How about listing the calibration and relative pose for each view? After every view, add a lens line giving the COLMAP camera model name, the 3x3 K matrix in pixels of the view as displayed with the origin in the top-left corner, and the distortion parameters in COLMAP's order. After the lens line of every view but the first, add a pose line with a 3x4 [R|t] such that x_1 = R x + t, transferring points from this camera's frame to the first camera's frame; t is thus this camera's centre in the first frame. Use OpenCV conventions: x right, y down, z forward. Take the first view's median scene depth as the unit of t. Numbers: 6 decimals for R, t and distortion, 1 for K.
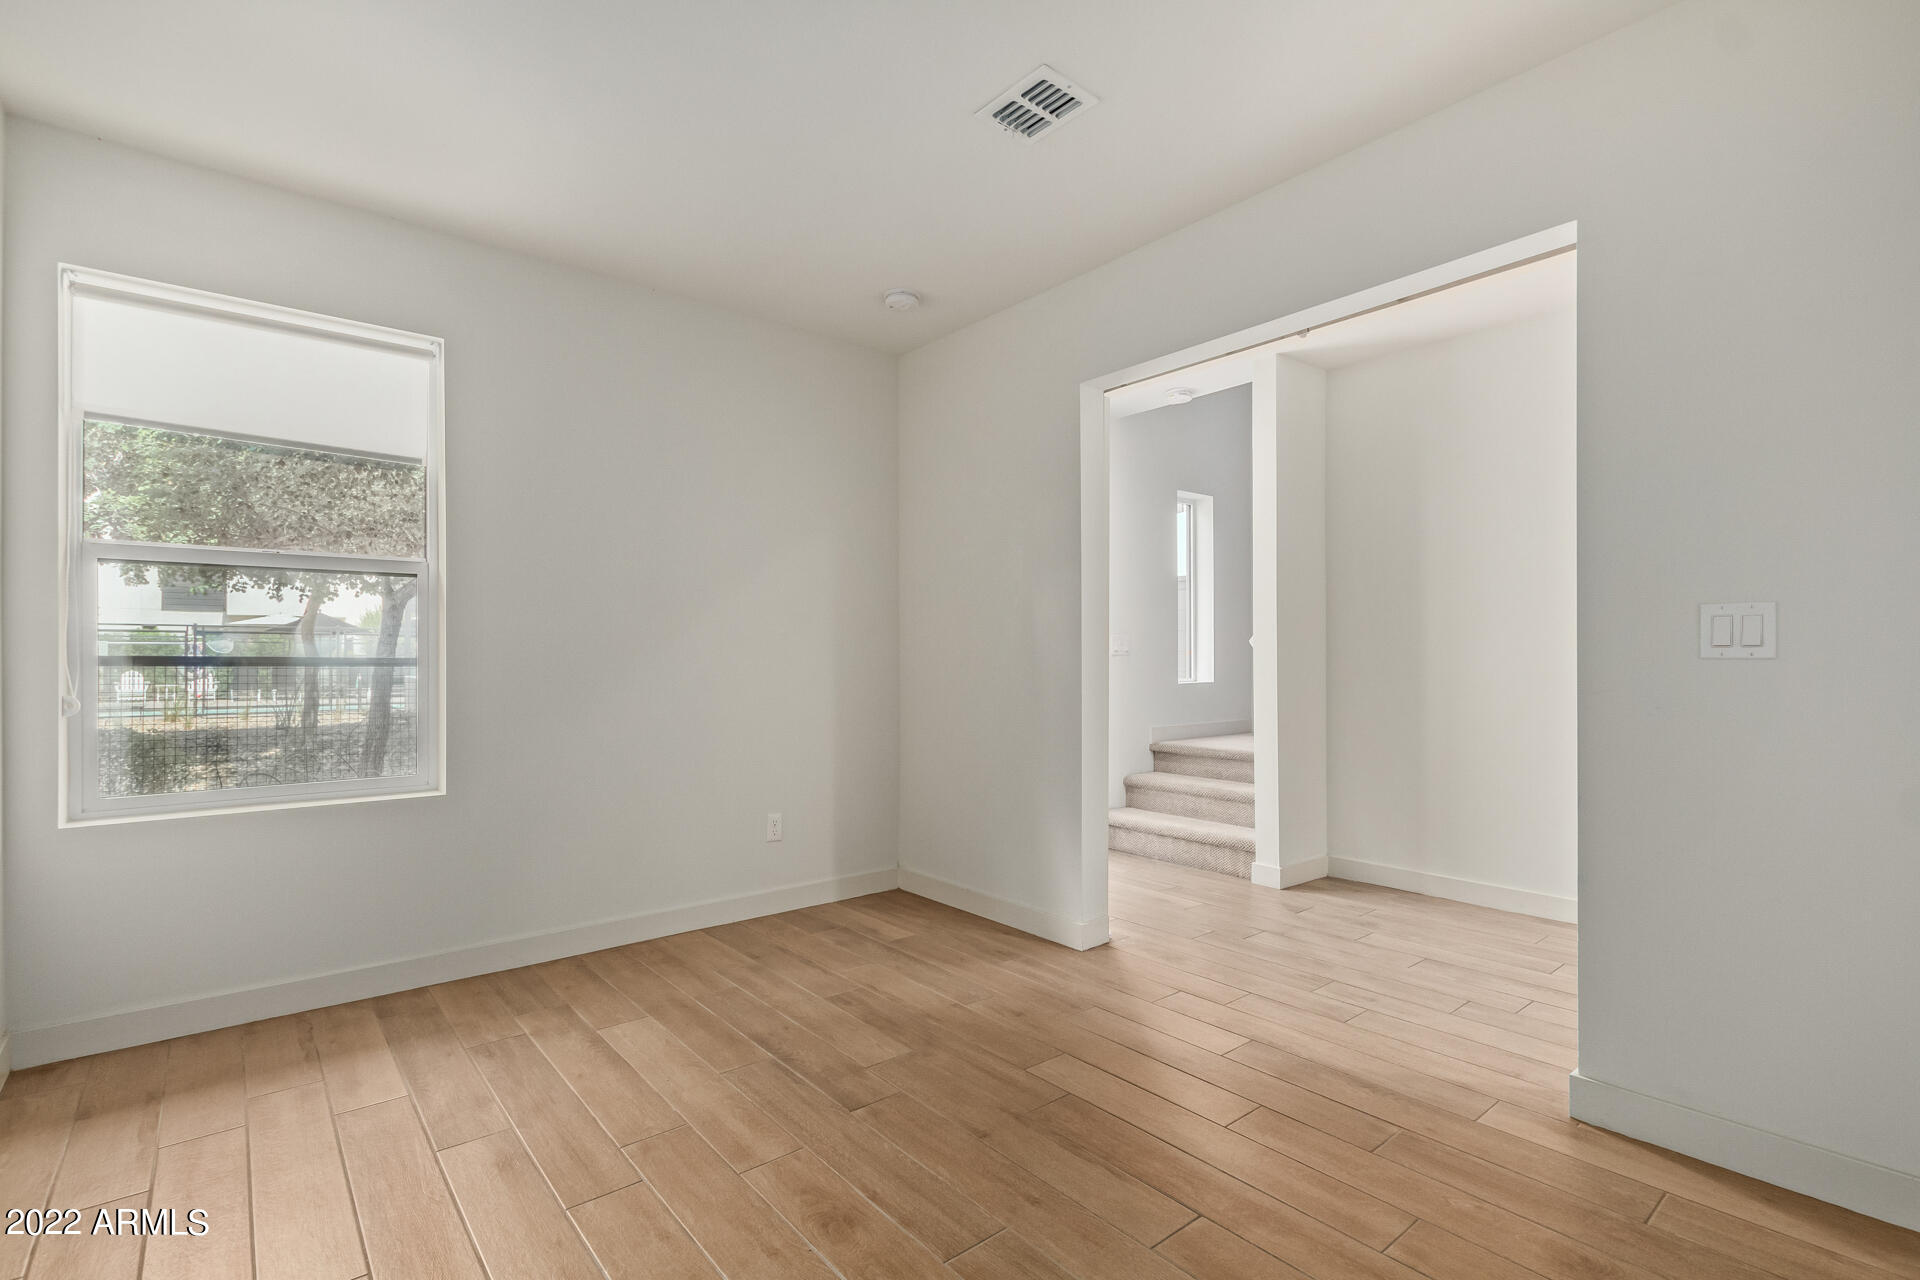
lens RADIAL K [[881.1, 0, 970.6], [0, 881.1, 652.8], [0, 0, 1]] dist [0.002200, 0.000169]
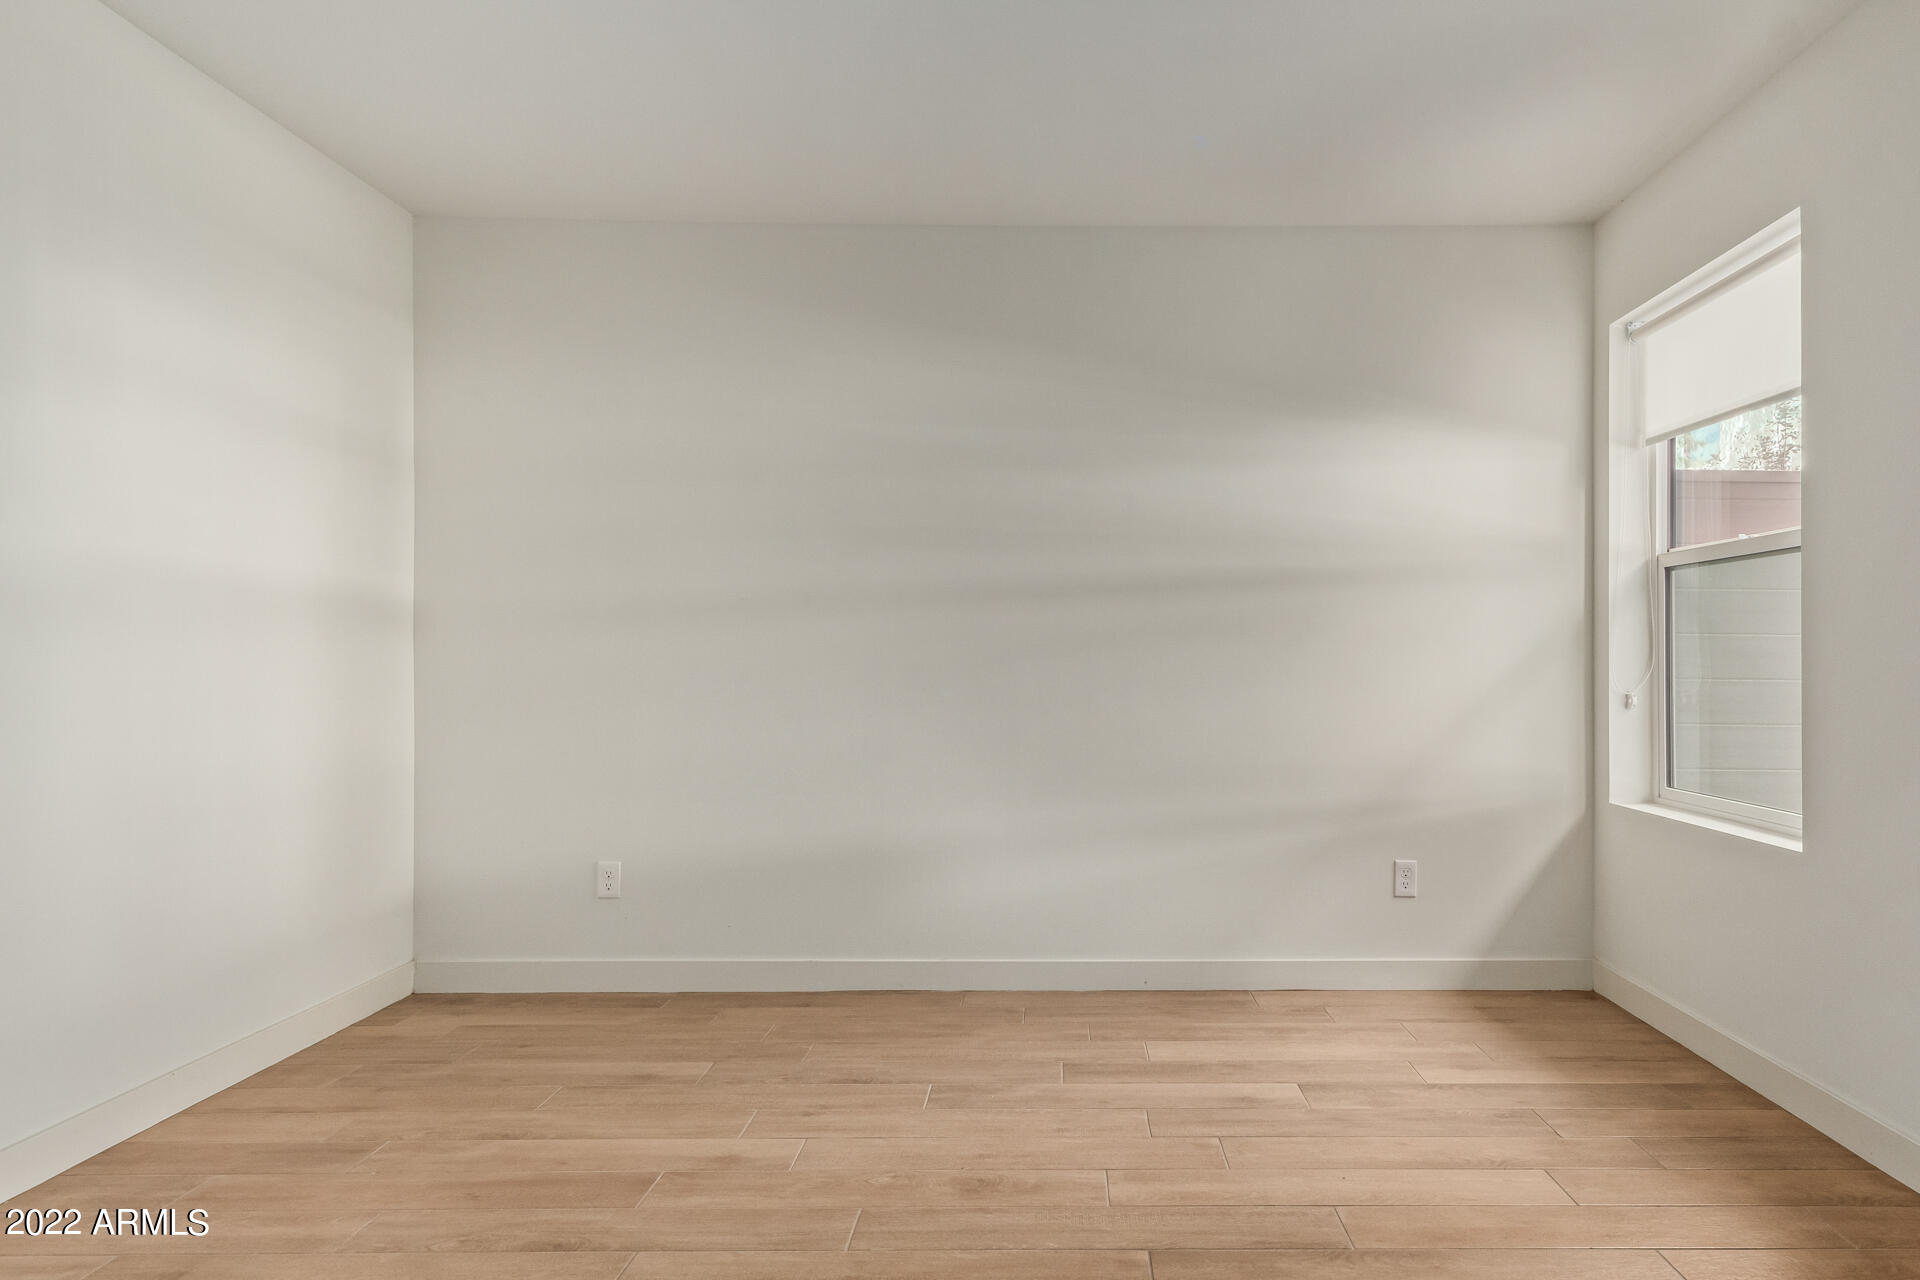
lens RADIAL K [[1058.8, 0, 974.0], [0, 1058.8, 642.2], [0, 0, 1]] dist [0.006638, -0.001095]
pose [[-0.685950, -0.011412, -0.727559, 0.541577], [0.004136, 0.999800, -0.019582, 0.017806], [0.727637, -0.016441, -0.685765, 1.310735]]
